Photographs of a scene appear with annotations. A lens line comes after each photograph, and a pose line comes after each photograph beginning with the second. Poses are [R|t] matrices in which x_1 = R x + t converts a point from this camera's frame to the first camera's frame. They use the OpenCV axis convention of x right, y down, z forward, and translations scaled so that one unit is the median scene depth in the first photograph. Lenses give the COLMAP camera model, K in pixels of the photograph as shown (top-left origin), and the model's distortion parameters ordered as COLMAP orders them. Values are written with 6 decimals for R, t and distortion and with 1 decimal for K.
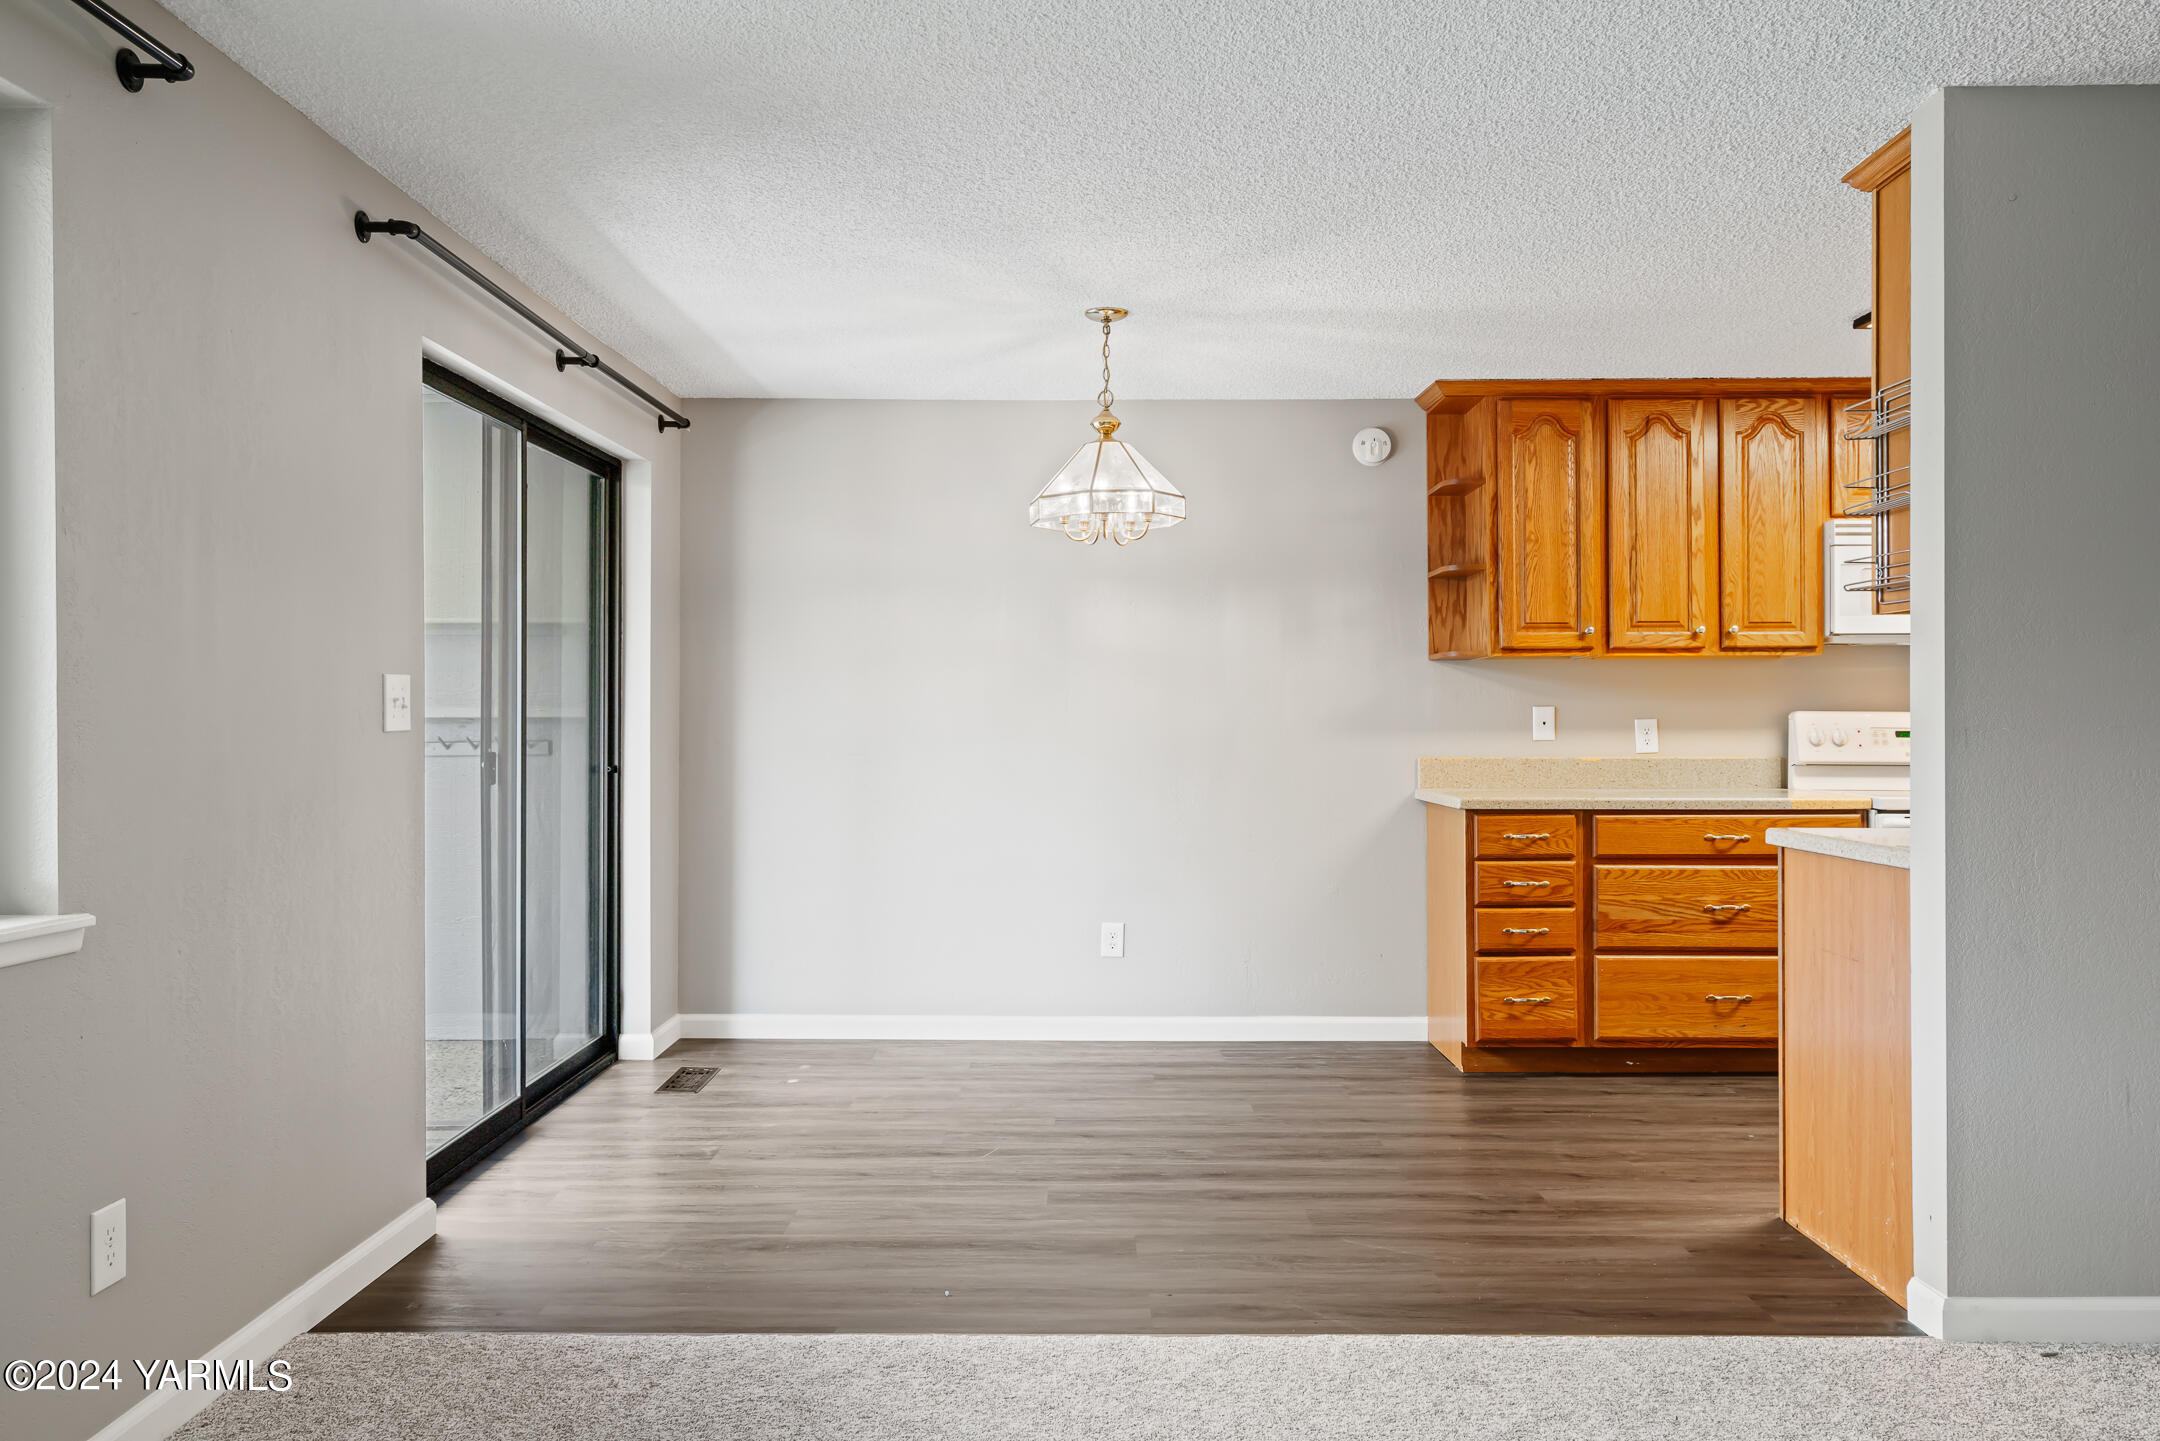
lens RADIAL K [[1533.3, 0, 1074.9], [0, 1533.3, 712.6], [0, 0, 1]] dist [0.000564, 0.002962]
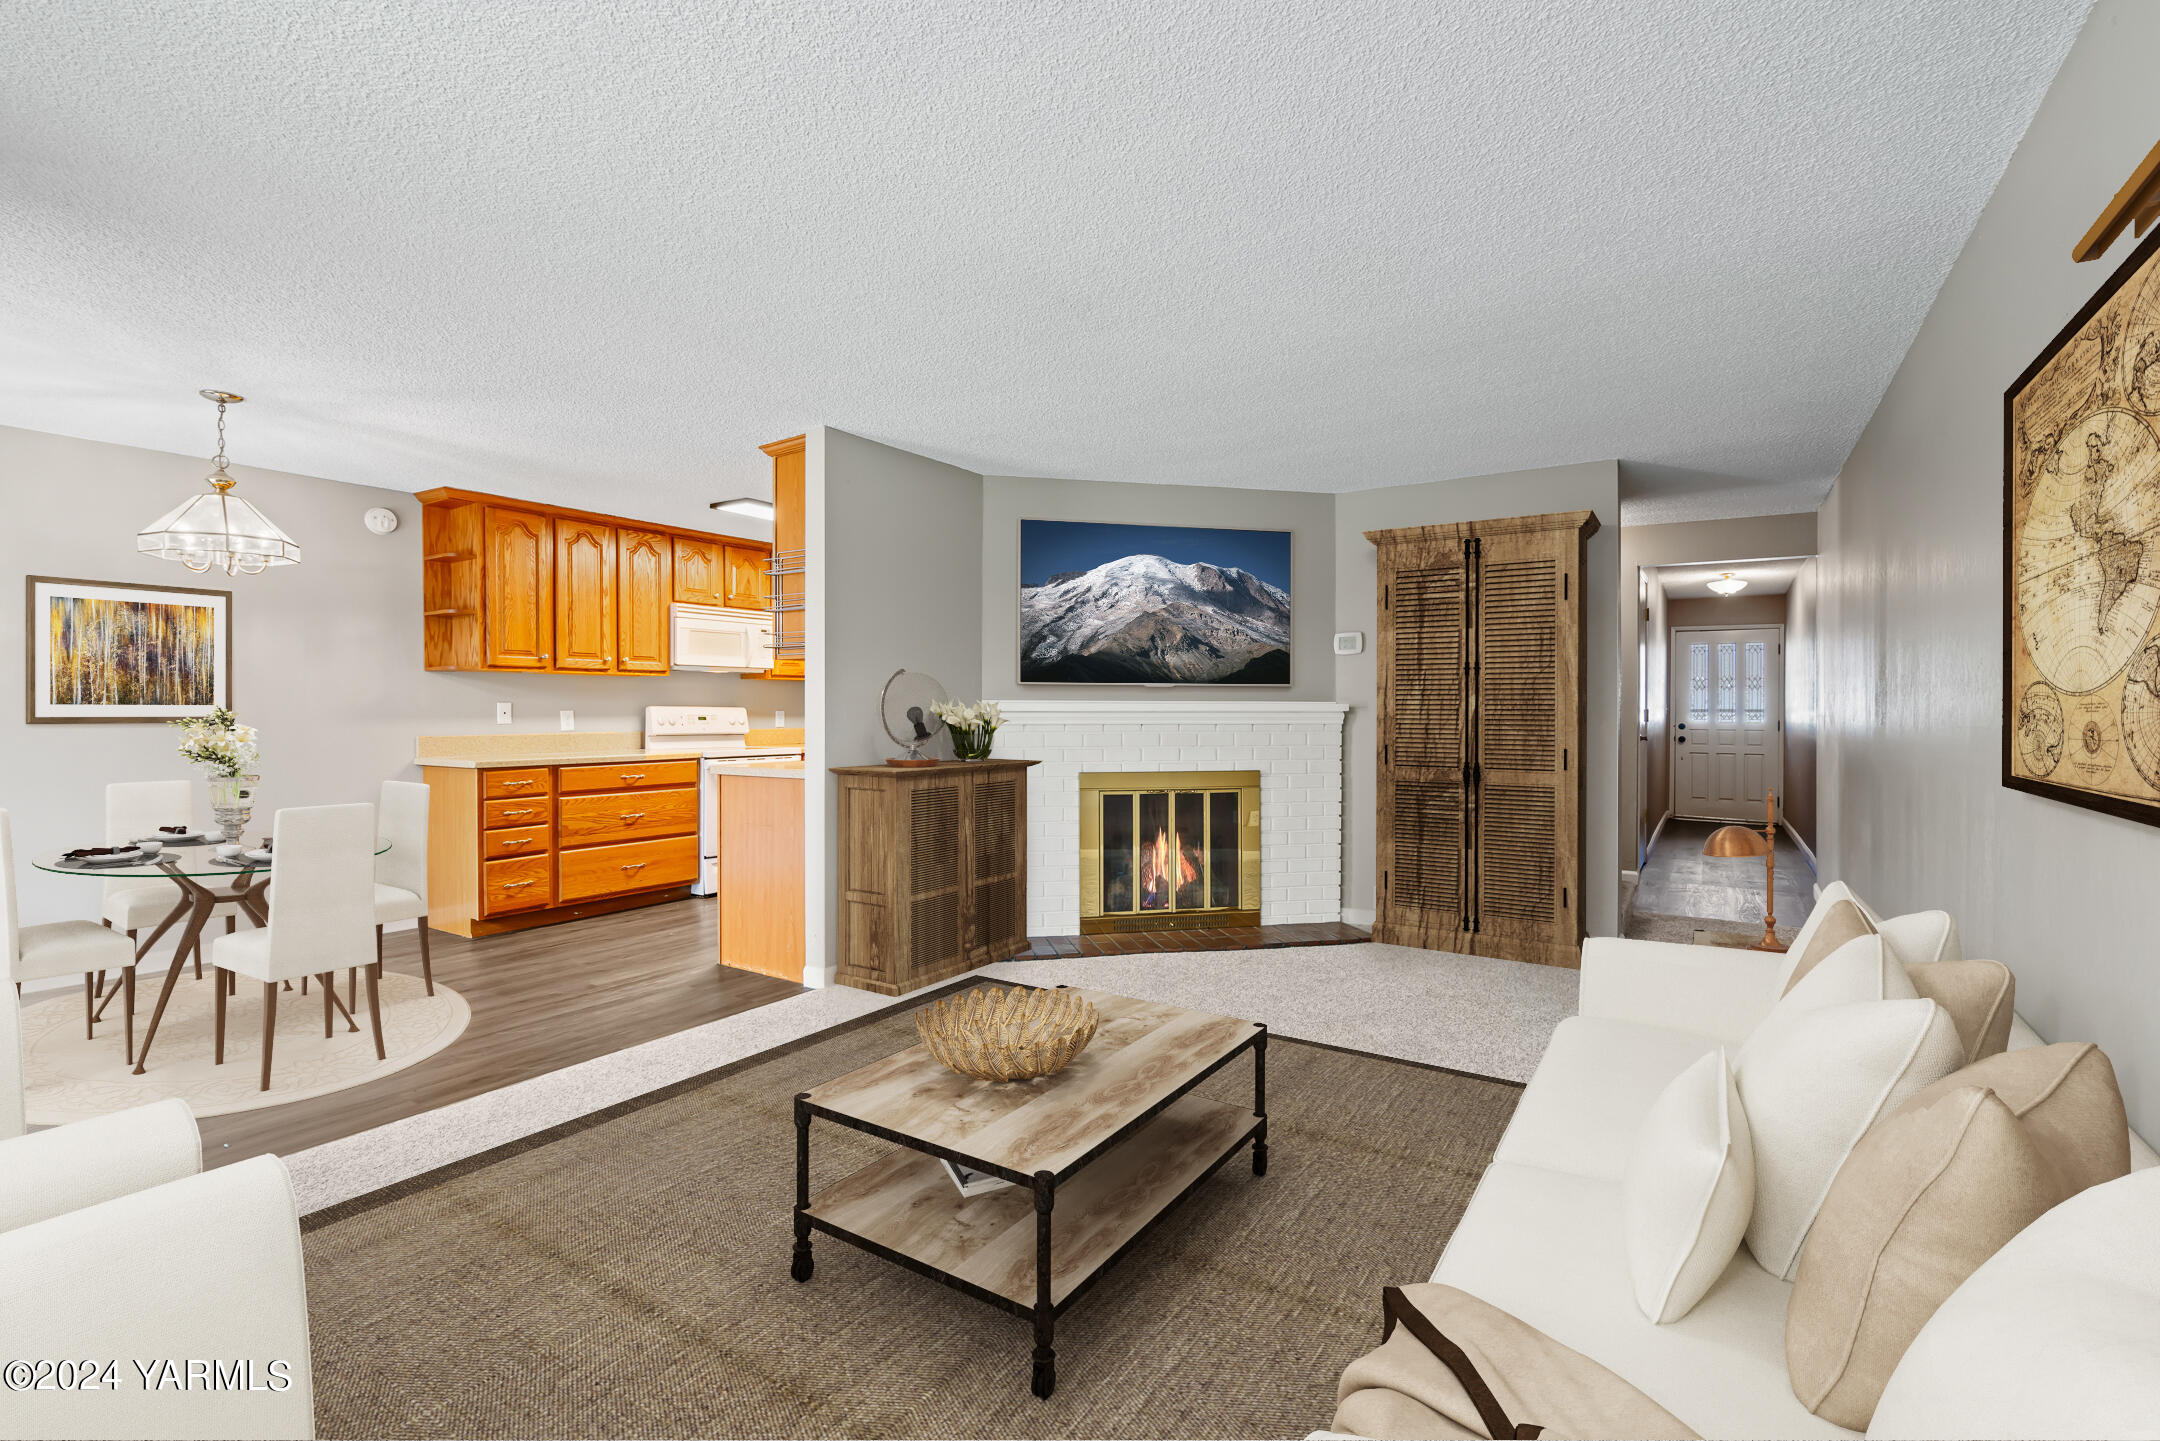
lens RADIAL K [[962.3, 0, 1062.2], [0, 962.3, 711.6], [0, 0, 1]] dist [-0.000704, -0.014971]
pose [[0.544601, -0.000276, 0.838695, -0.226405], [-0.003188, 0.999992, 0.002399, 0.001339], [-0.838689, -0.003980, 0.544596, -0.026930]]
